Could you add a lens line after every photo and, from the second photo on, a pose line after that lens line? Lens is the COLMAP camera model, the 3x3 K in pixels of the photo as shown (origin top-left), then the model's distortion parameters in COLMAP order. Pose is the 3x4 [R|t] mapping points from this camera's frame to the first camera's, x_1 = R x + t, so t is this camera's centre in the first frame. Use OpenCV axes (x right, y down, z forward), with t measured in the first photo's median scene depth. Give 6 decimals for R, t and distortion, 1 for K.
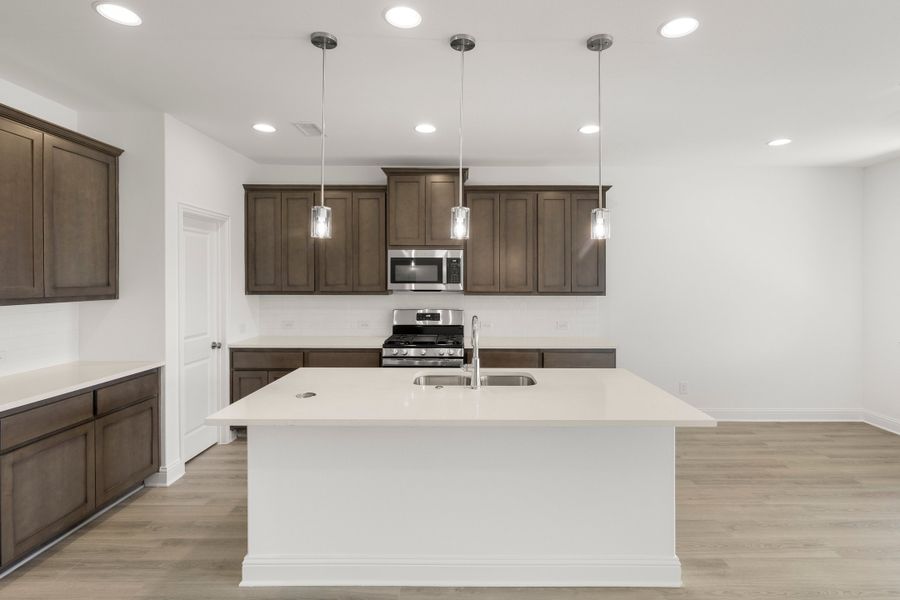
lens RADIAL K [[455.1, 0, 447.5], [0, 455.1, 291.7], [0, 0, 1]] dist [-0.000609, -0.002024]
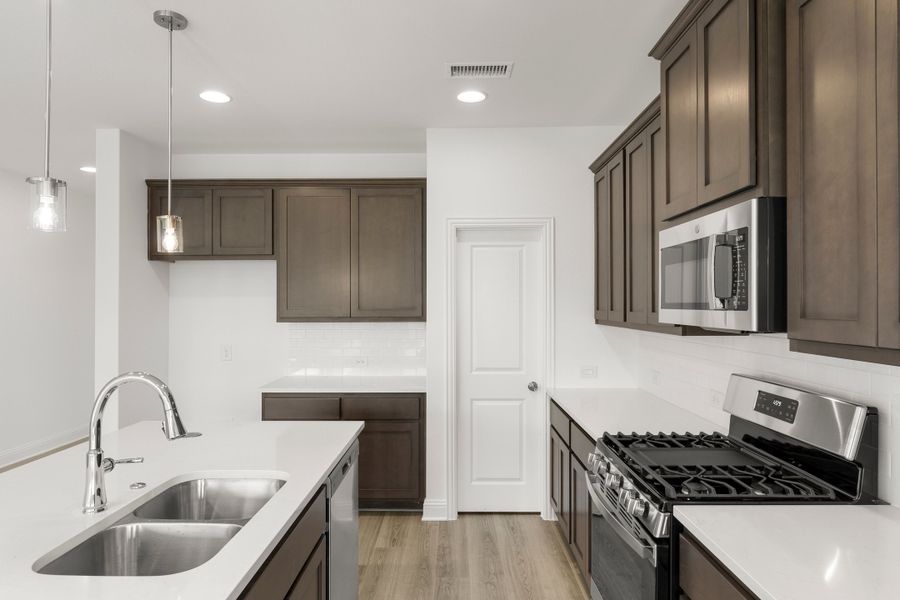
lens RADIAL K [[540.1, 0, 451.0], [0, 540.1, 300.8], [0, 0, 1]] dist [-0.006653, -0.001891]
pose [[-0.002692, -0.007677, -0.999967, 0.416473], [-0.021523, 0.999739, -0.007617, -0.018618], [0.999765, 0.021502, -0.002857, 0.856744]]
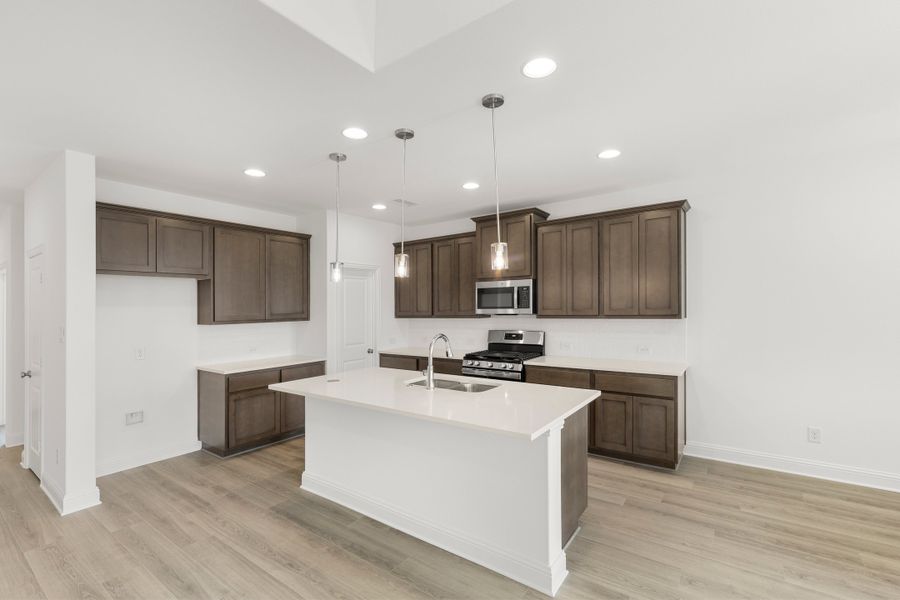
lens RADIAL K [[401.1, 0, 440.1], [0, 401.1, 311.5], [0, 0, 1]] dist [0.002618, -0.001648]
pose [[0.798718, -0.011418, -0.601598, 0.488839], [0.004111, 0.999900, -0.013520, 0.003440], [0.601692, 0.008326, 0.798685, 0.056746]]
